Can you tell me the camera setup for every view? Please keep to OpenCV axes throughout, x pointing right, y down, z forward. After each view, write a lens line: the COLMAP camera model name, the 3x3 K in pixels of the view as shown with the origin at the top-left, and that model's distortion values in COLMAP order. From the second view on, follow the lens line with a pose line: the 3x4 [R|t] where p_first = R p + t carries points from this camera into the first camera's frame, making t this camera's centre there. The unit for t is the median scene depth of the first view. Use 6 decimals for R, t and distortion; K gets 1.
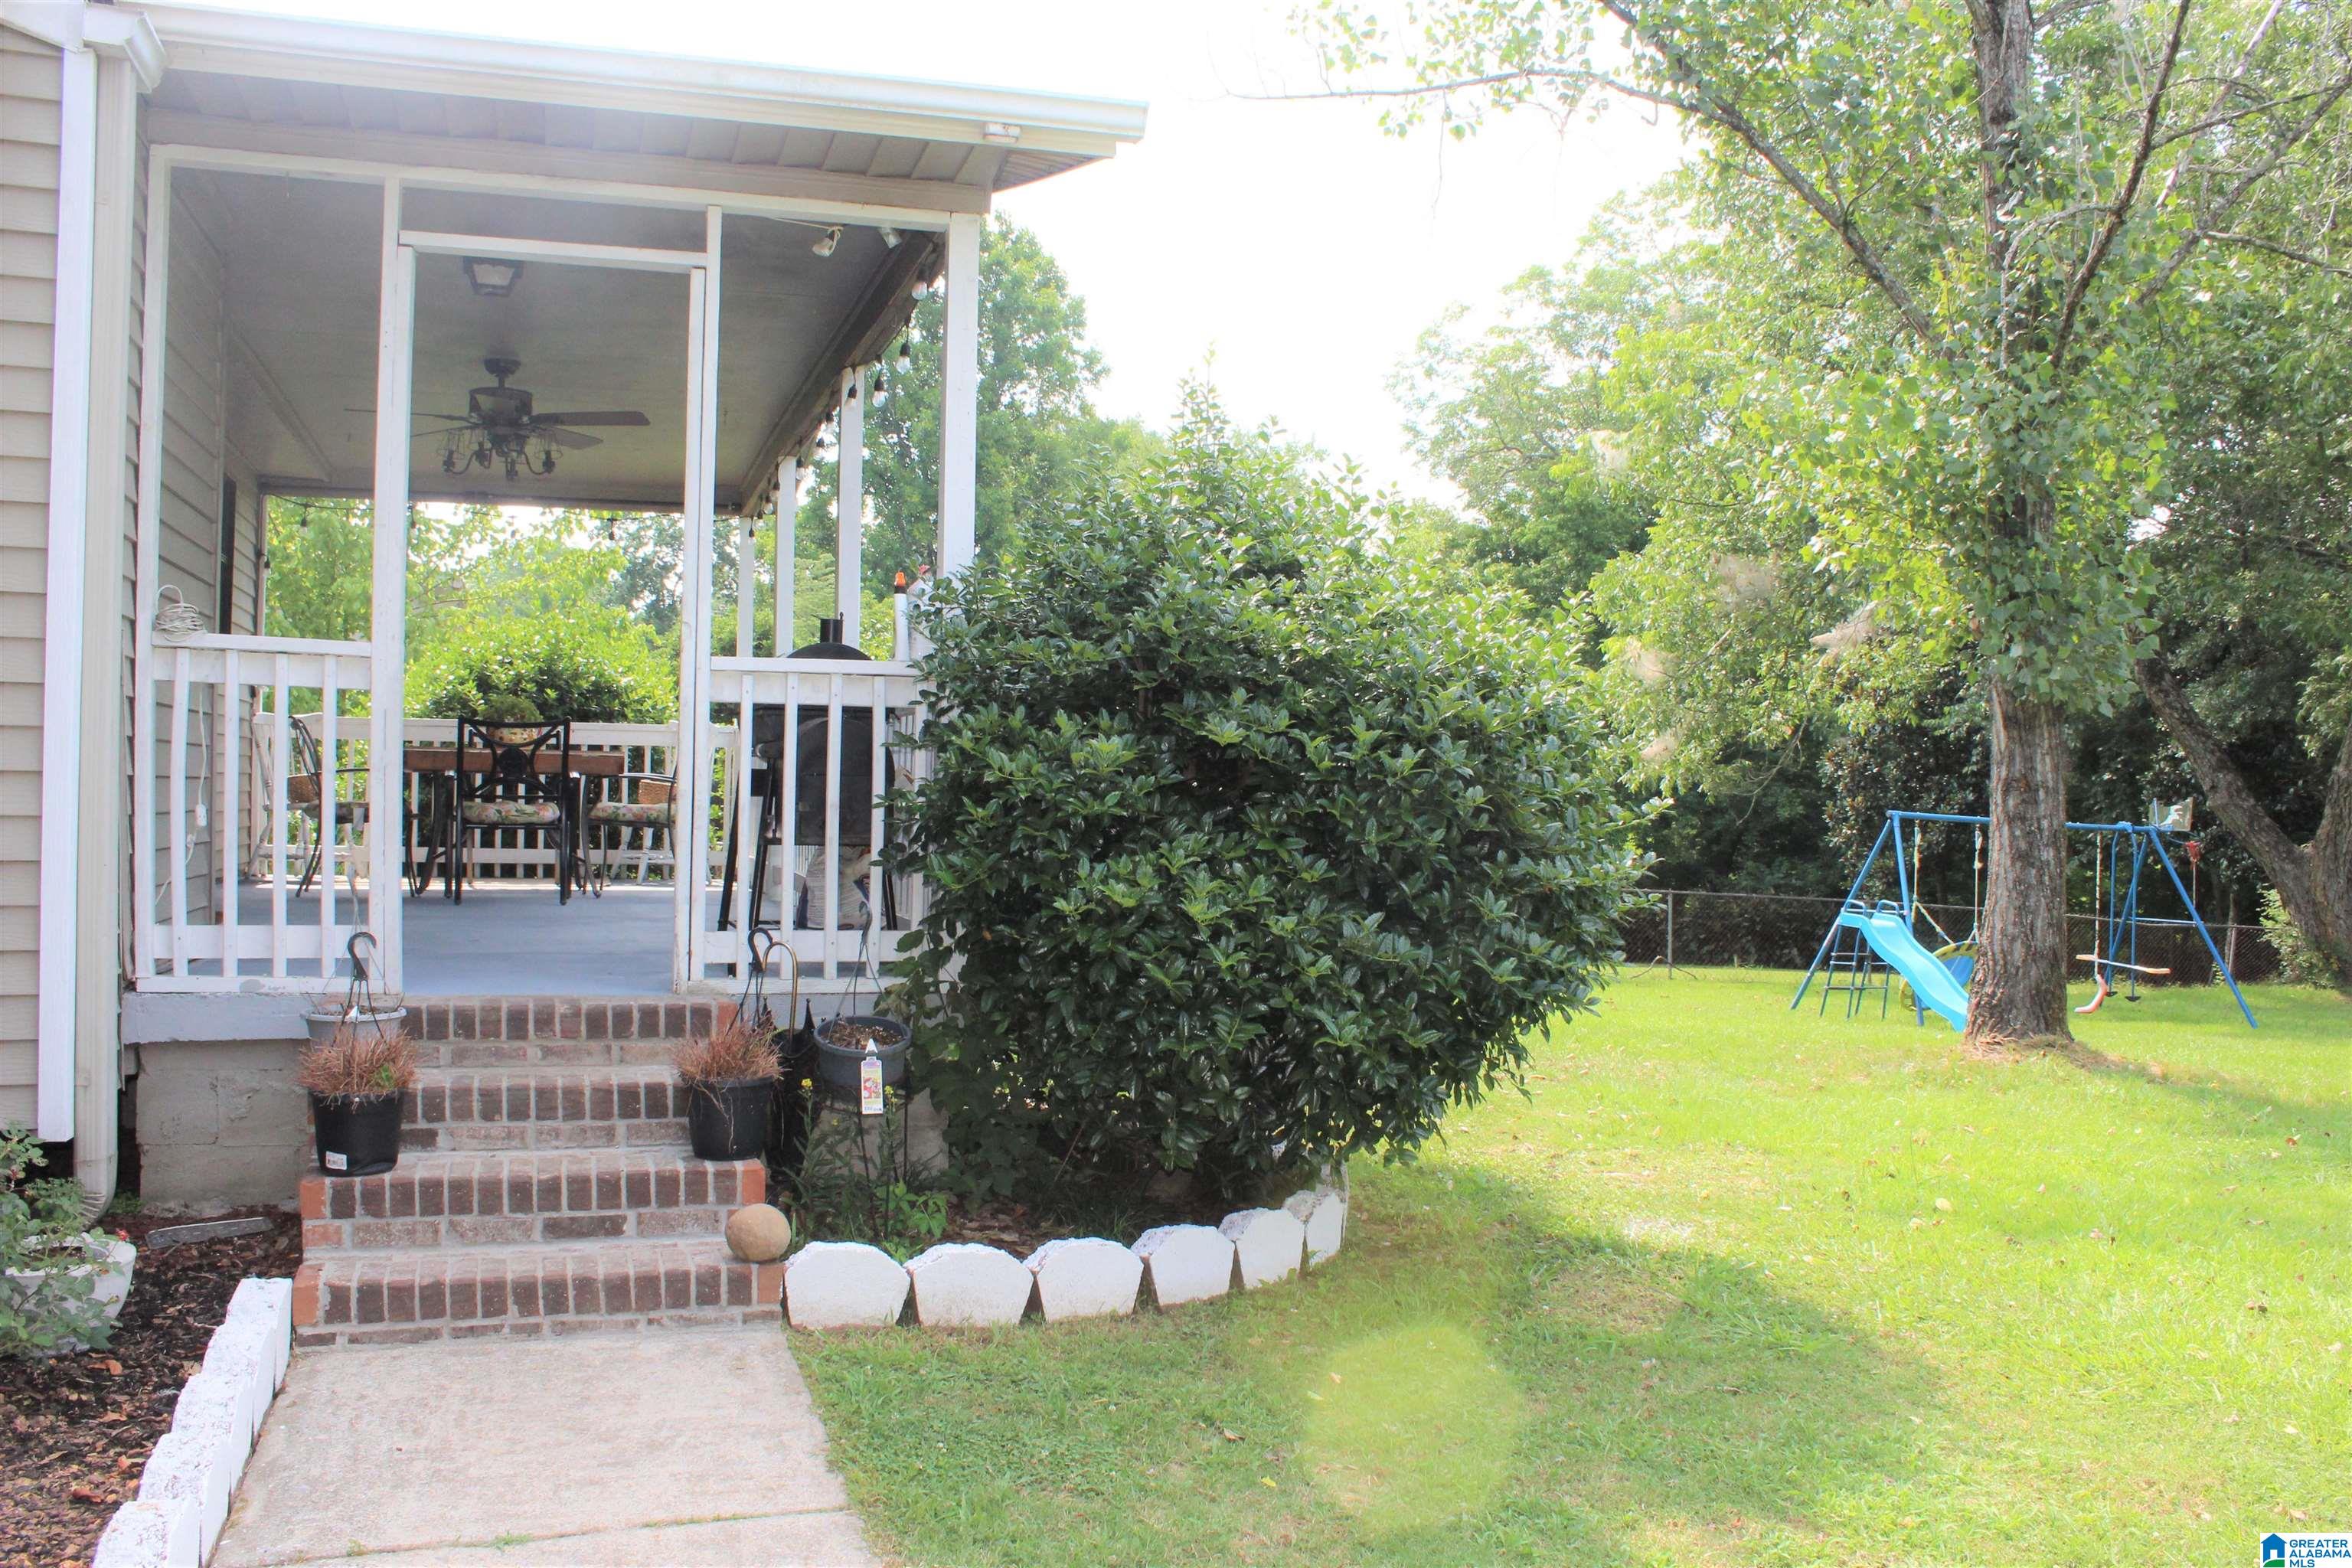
lens RADIAL K [[2056.5, 0, 1176.0], [0, 2056.5, 784.0], [0, 0, 1]] dist [-0.177396, 0.214222]
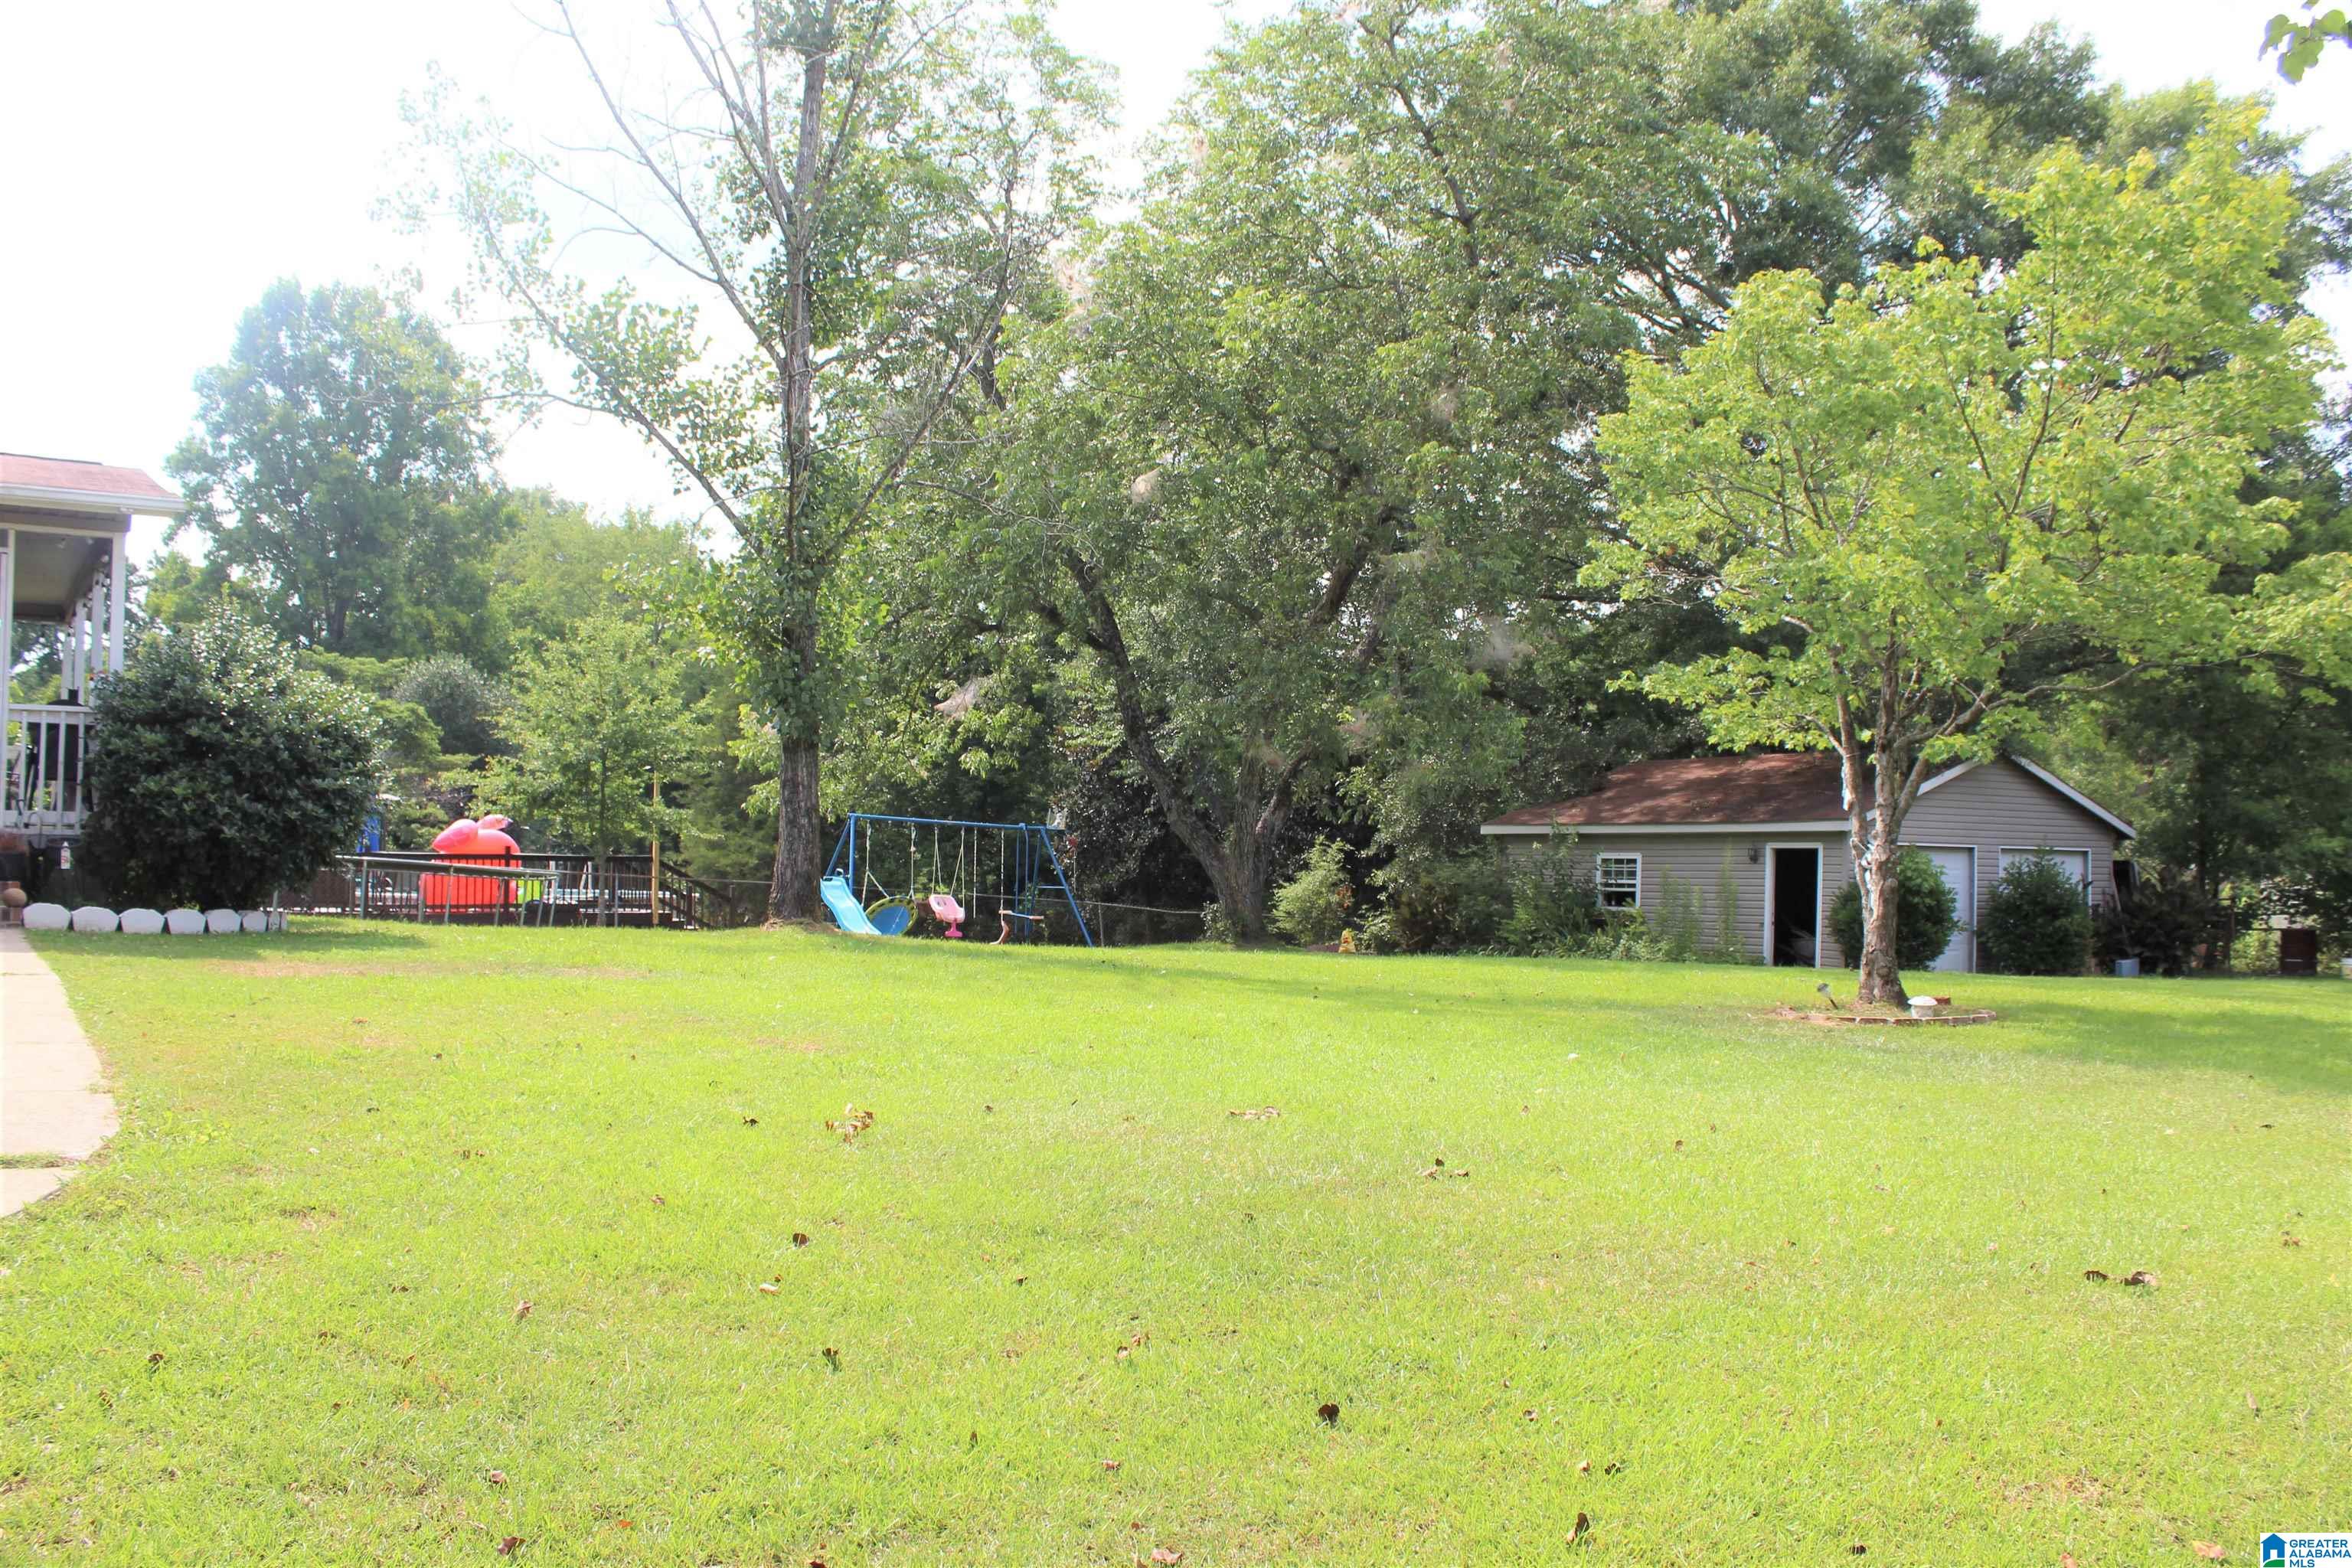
lens RADIAL K [[2056.5, 0, 1176.0], [0, 2056.5, 784.0], [0, 0, 1]] dist [-0.177396, 0.214222]
pose [[0.965364, 0.005233, 0.260853, 0.533712], [0.003088, 0.999500, -0.031479, 0.119869], [-0.260887, 0.031195, 0.964865, -1.771509]]
